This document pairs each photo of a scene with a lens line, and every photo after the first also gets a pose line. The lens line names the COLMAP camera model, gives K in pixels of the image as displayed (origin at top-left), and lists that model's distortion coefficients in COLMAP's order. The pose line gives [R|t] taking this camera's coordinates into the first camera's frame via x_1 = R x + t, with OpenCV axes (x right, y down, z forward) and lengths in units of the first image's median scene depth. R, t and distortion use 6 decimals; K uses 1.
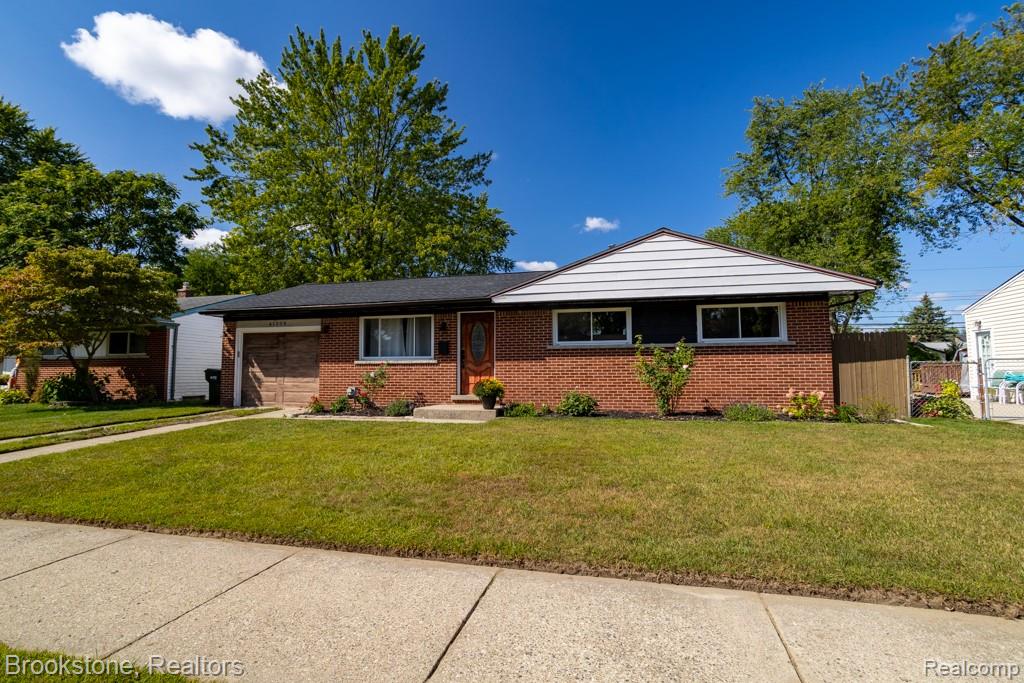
lens RADIAL K [[497.2, 0, 513.1], [0, 497.2, 332.7], [0, 0, 1]] dist [-0.053038, 0.030971]
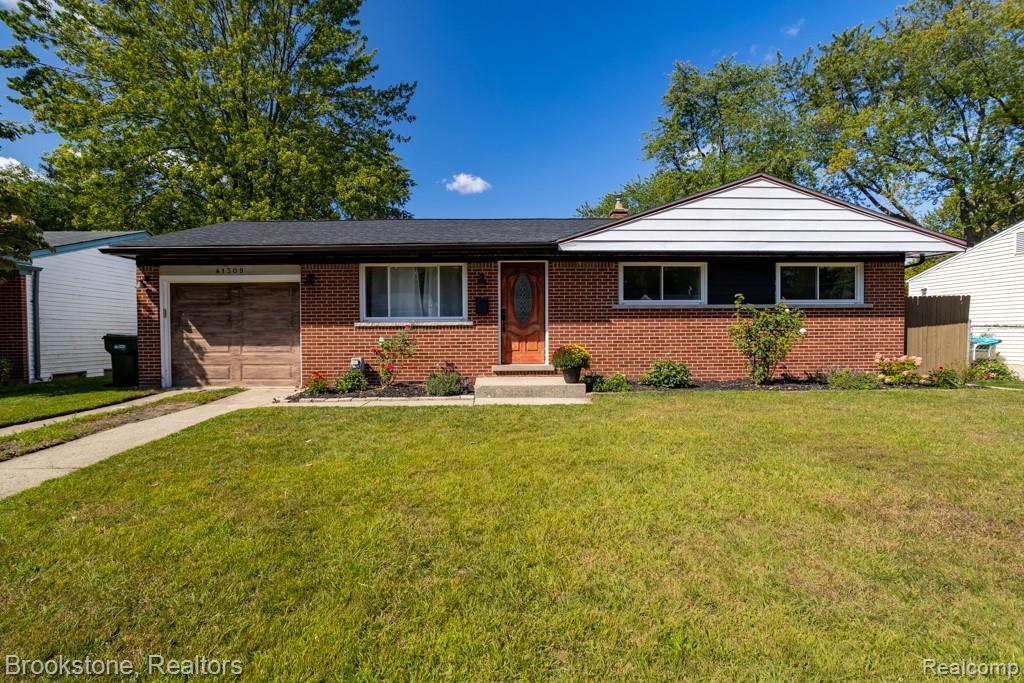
lens RADIAL K [[496.3, 0, 512.0], [0, 496.3, 341.5], [0, 0, 1]] dist [-0.050551, 0.029027]
pose [[0.964455, -0.007613, 0.264138, -0.273944], [-0.017391, 0.995589, 0.092196, 0.011665], [-0.263675, -0.093512, 0.960068, 0.204670]]
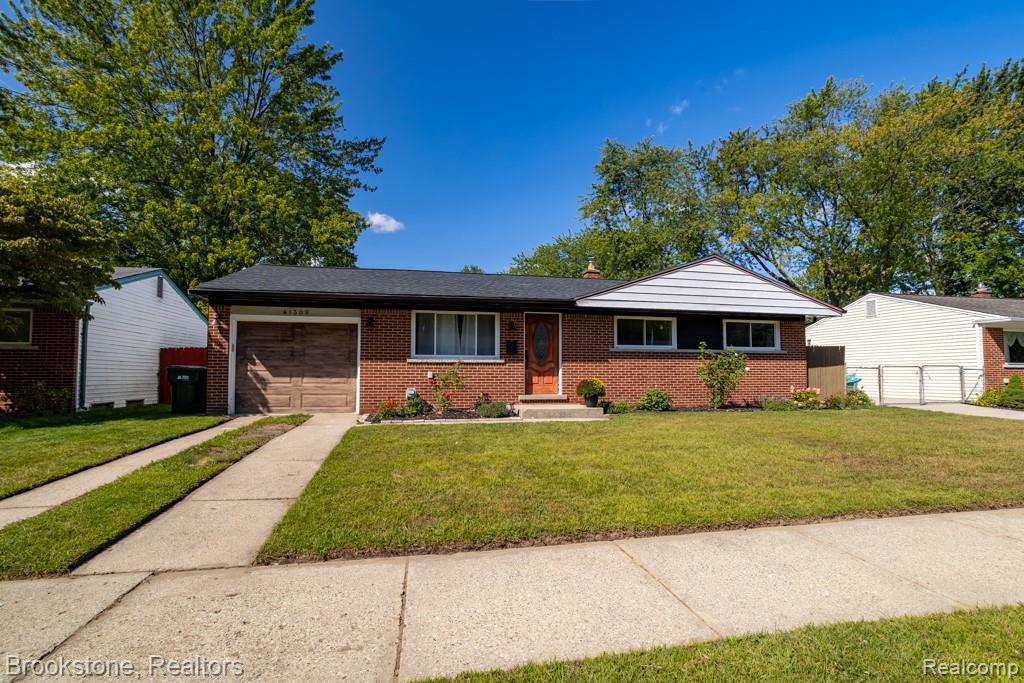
lens RADIAL K [[492.6, 0, 524.4], [0, 492.6, 348.7], [0, 0, 1]] dist [-0.055814, 0.028720]
pose [[0.895094, 0.028272, 0.444981, -0.500439], [-0.040259, 0.999036, 0.017508, 0.013294], [-0.444057, -0.033586, 0.895369, 0.103368]]
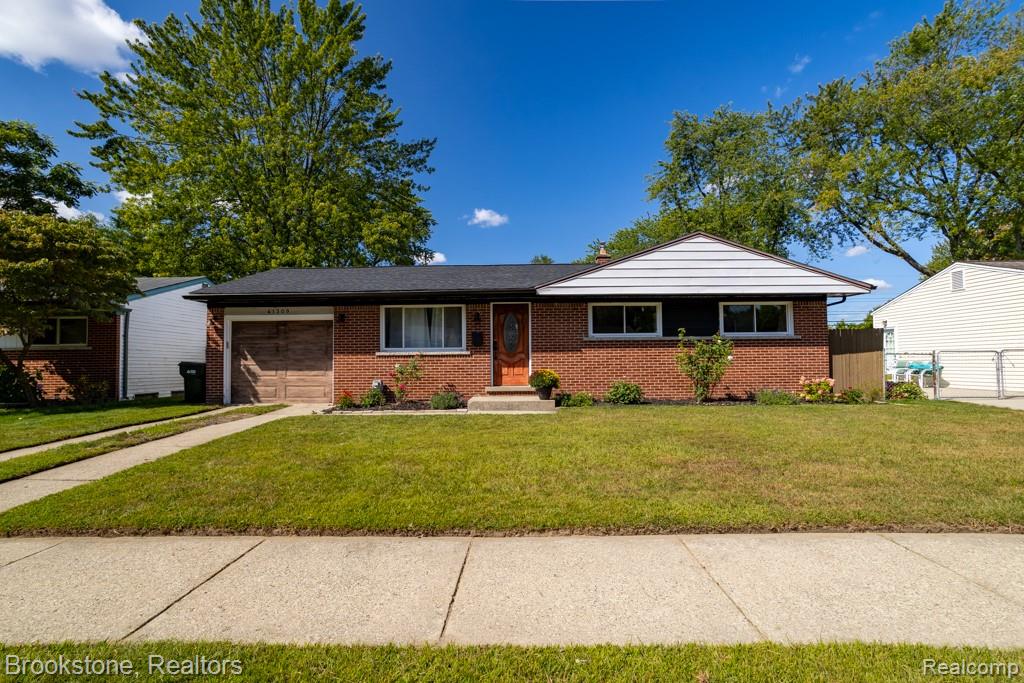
lens RADIAL K [[493.4, 0, 516.8], [0, 493.4, 345.5], [0, 0, 1]] dist [-0.055945, 0.034844]
pose [[0.973213, 0.003625, 0.229876, -0.260860], [-0.012850, 0.999170, 0.038647, 0.004242], [-0.229545, -0.040565, 0.972452, 0.030500]]
